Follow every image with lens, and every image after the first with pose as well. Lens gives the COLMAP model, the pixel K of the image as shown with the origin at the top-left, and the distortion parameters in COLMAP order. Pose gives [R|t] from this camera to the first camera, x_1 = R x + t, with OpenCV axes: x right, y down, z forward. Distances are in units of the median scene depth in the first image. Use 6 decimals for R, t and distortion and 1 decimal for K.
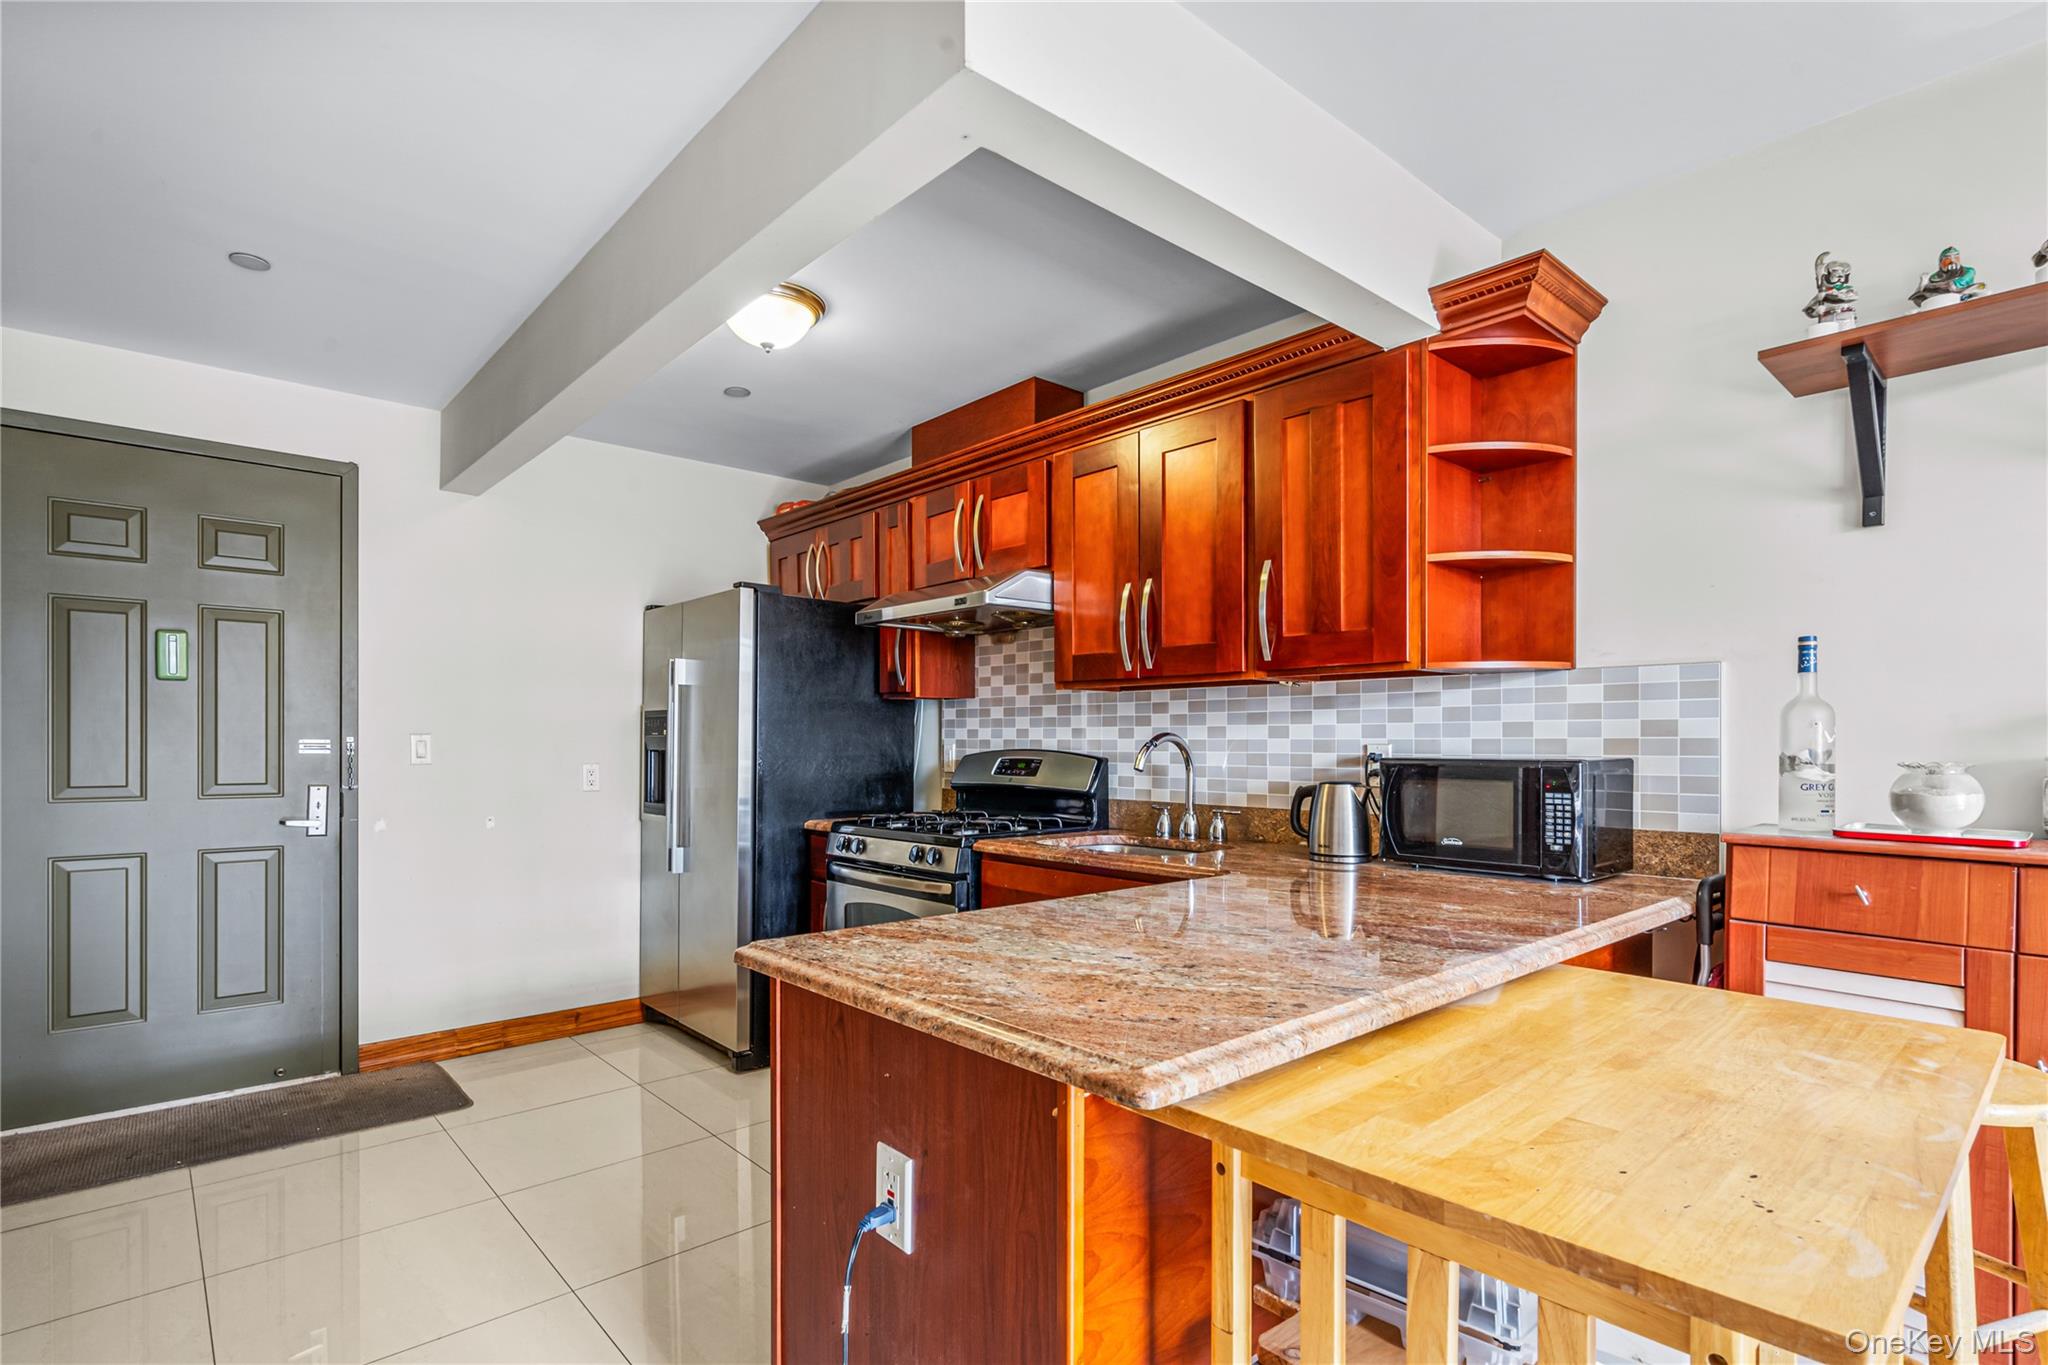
lens RADIAL K [[993.6, 0, 1013.0], [0, 993.6, 745.5], [0, 0, 1]] dist [0.018175, 0.001336]
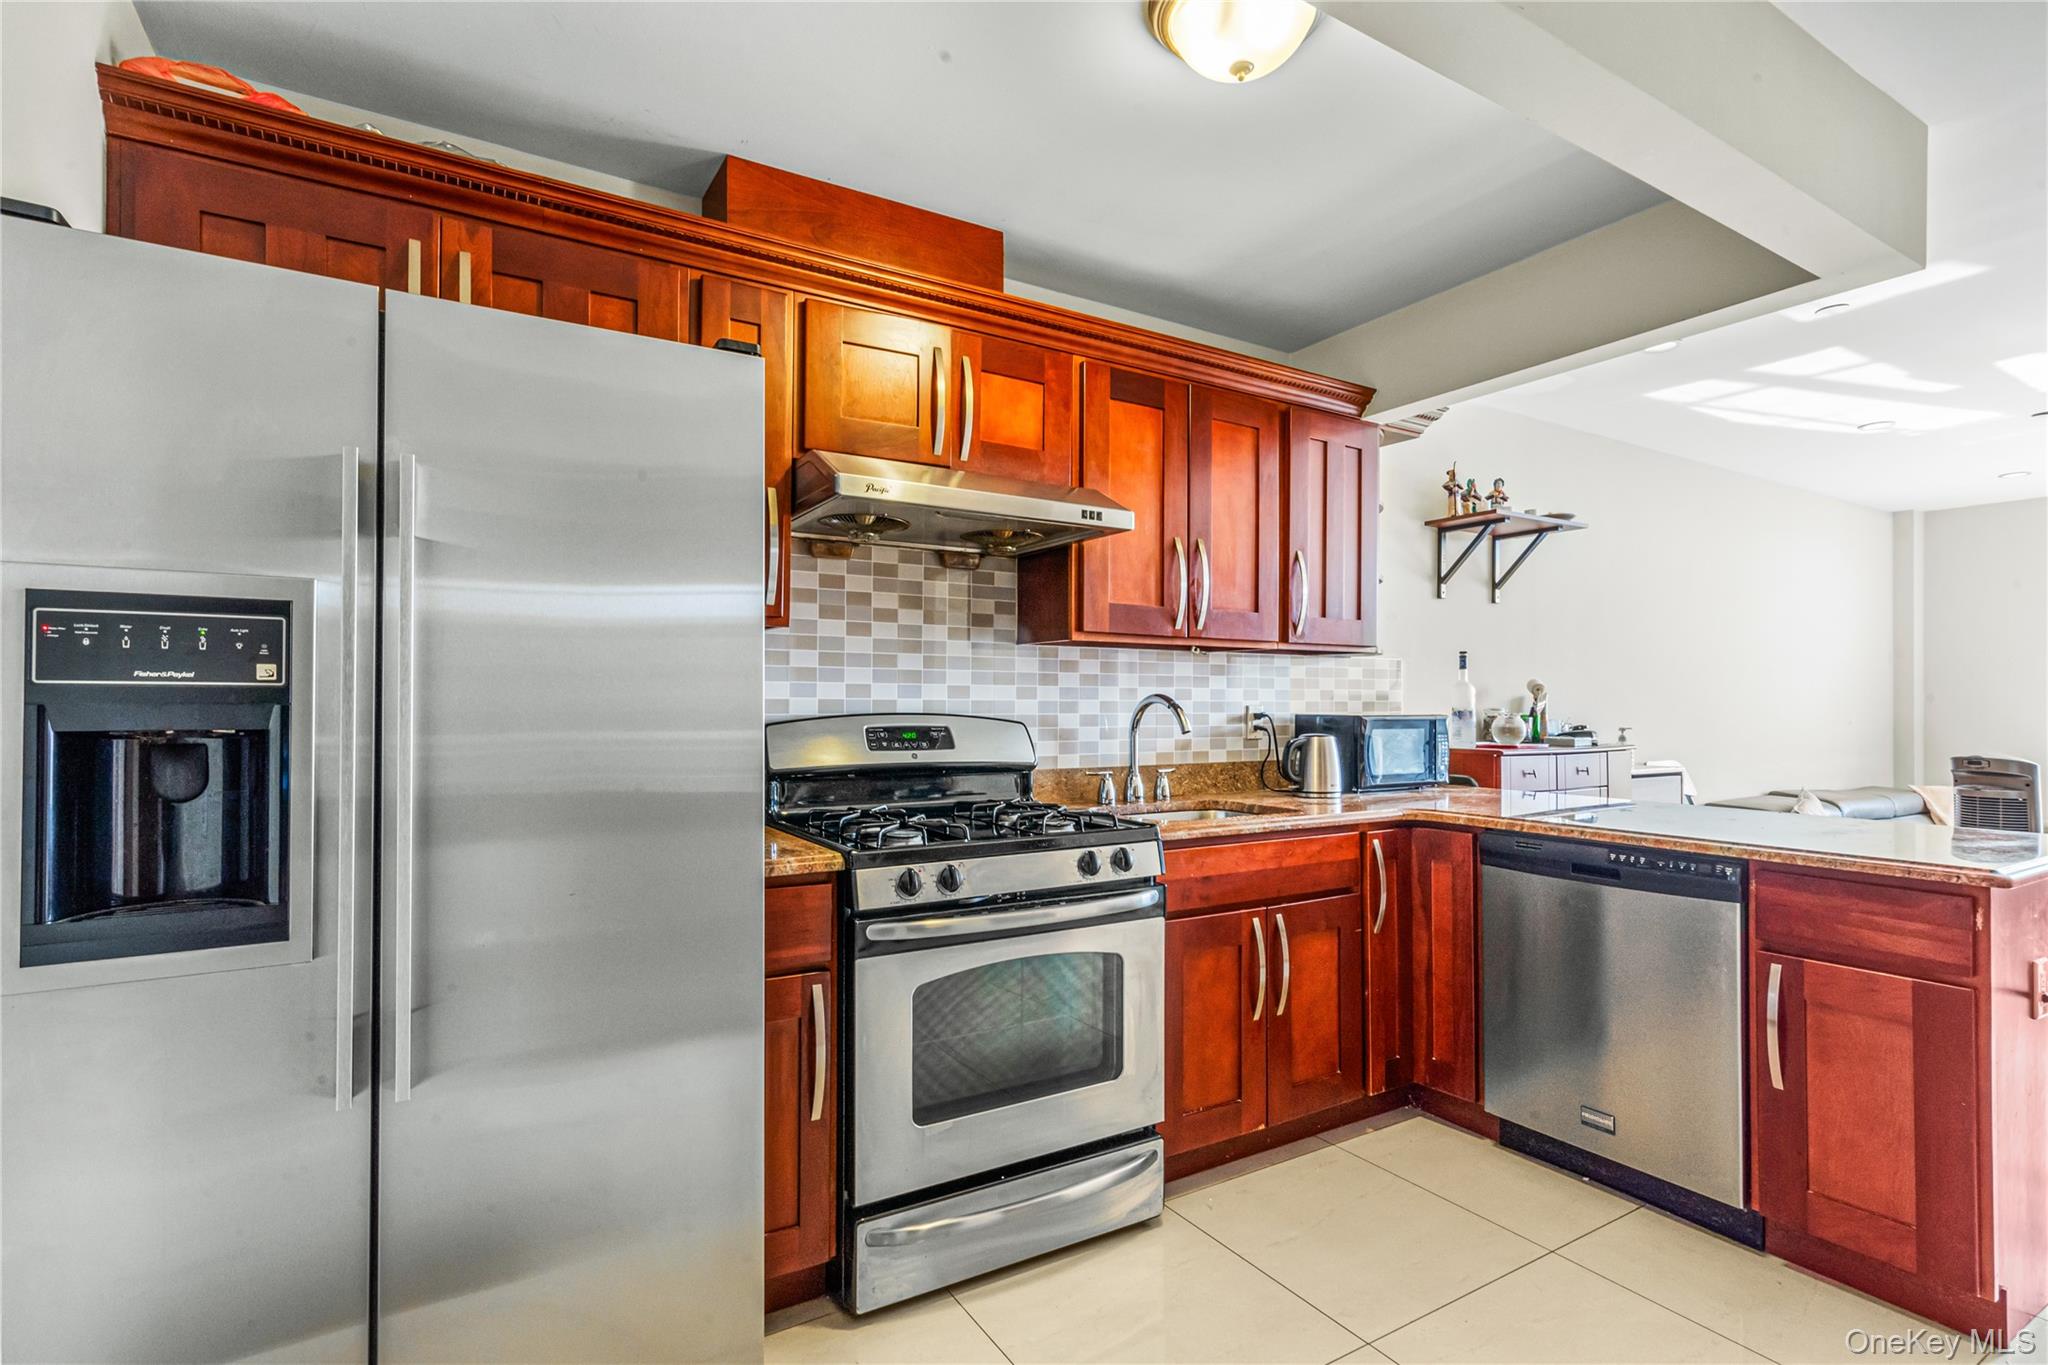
lens RADIAL K [[993.6, 0, 1024.3], [0, 993.6, 685.4], [0, 0, 1]] dist [0.018175, 0.001336]
pose [[0.175811, 0.016327, 0.984289, -0.793232], [0.001440, 0.999857, -0.016843, -0.004784], [-0.984423, 0.004379, 0.175762, 0.914226]]
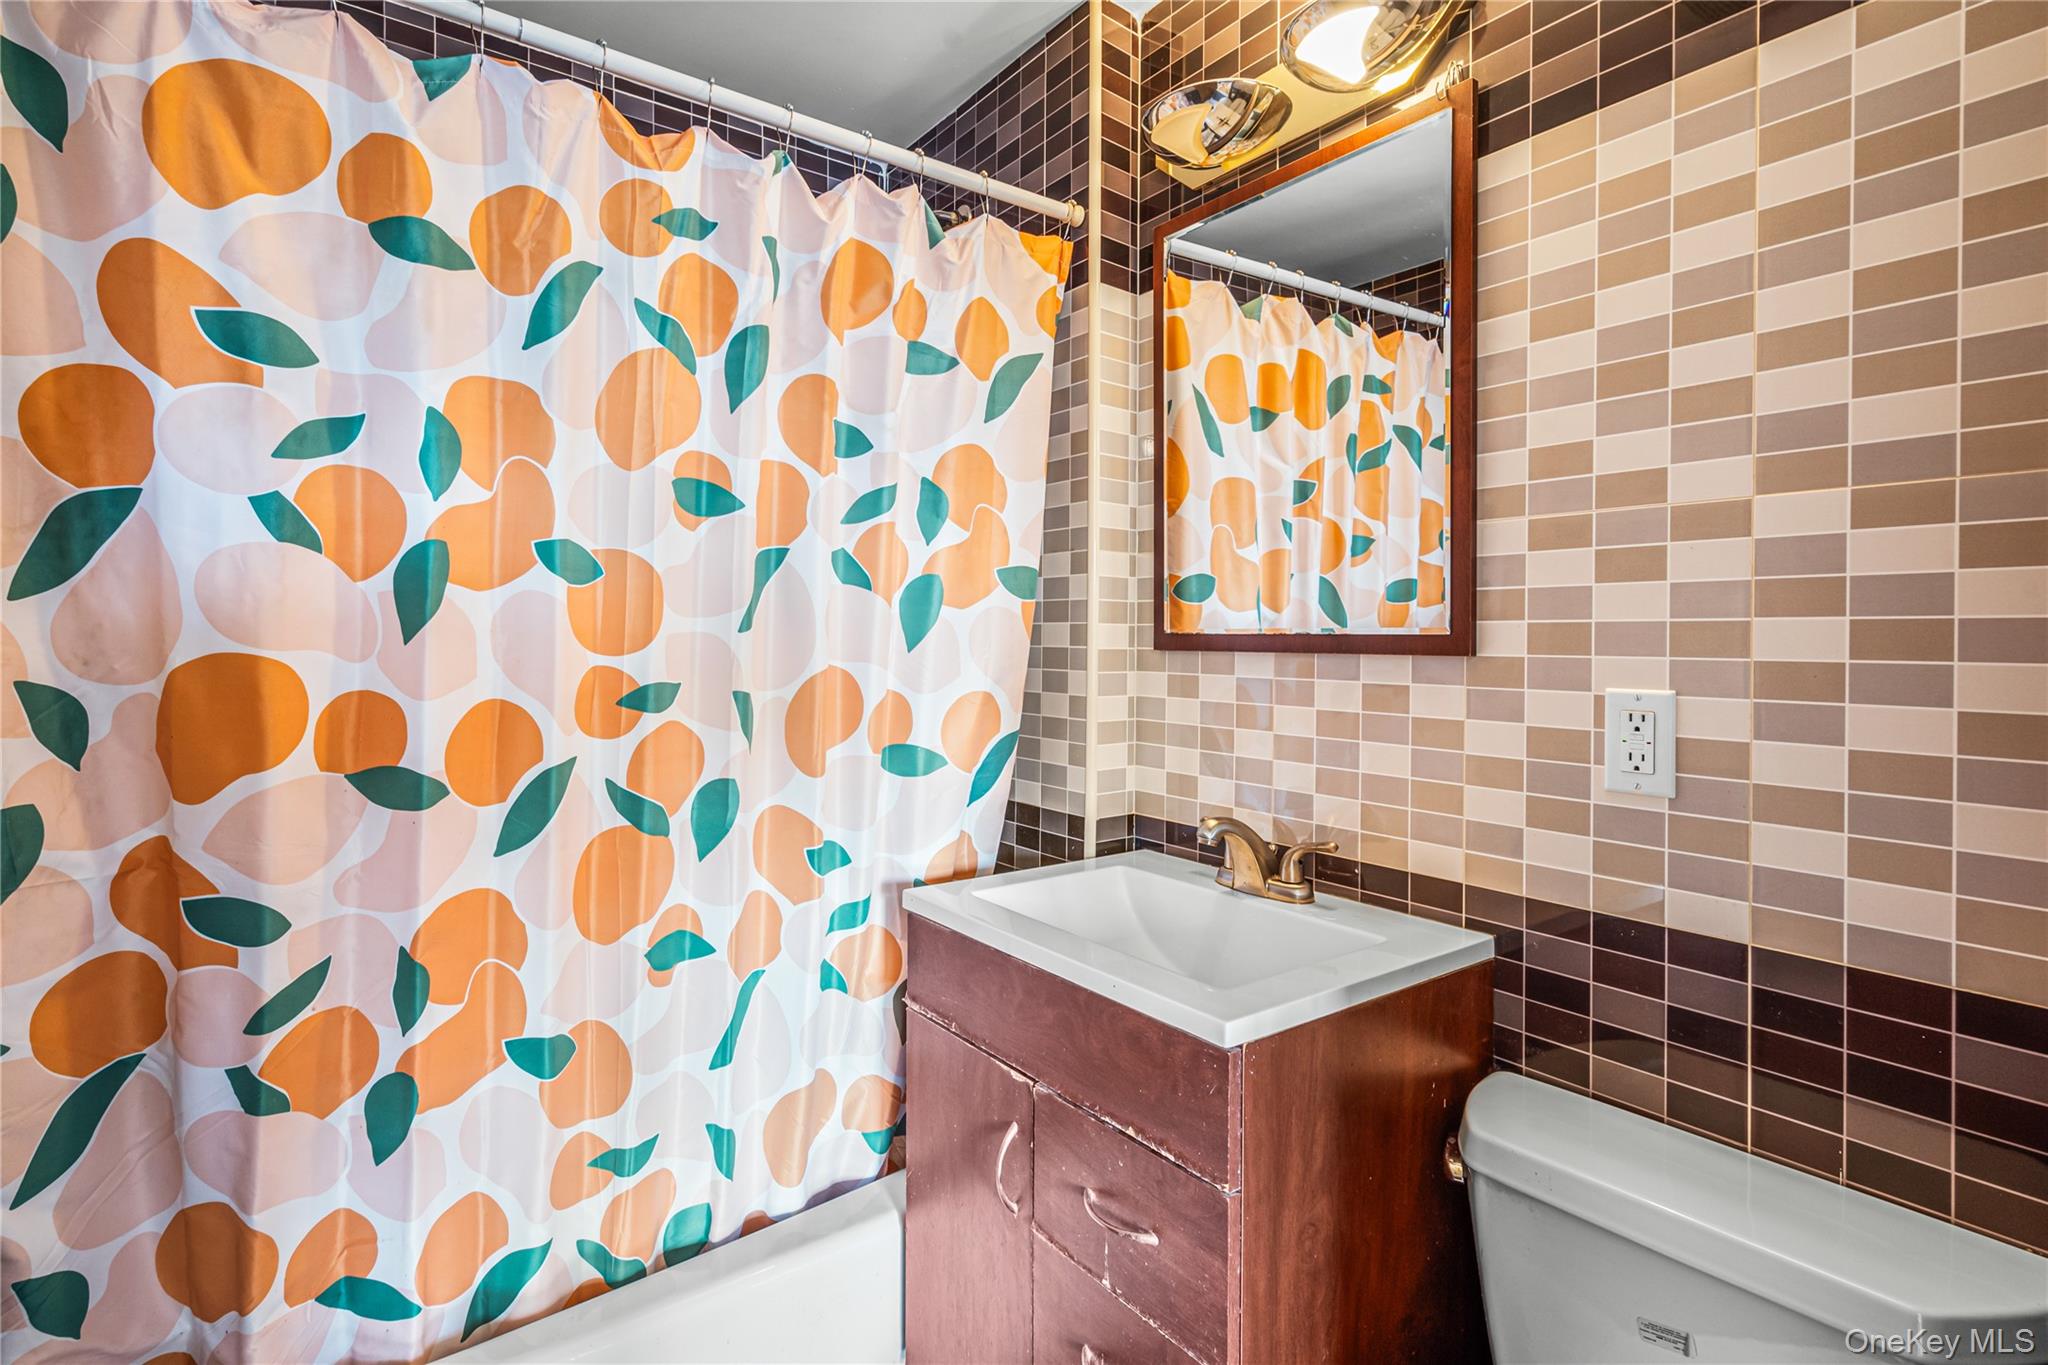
lens RADIAL K [[993.6, 0, 1022.4], [0, 993.6, 670.3], [0, 0, 1]] dist [0.018175, 0.001336]
pose [[0.995914, 0.017171, -0.088656, -0.168153], [-0.016509, 0.999830, 0.008193, -0.029435], [0.088781, -0.006696, 0.996029, 0.834143]]
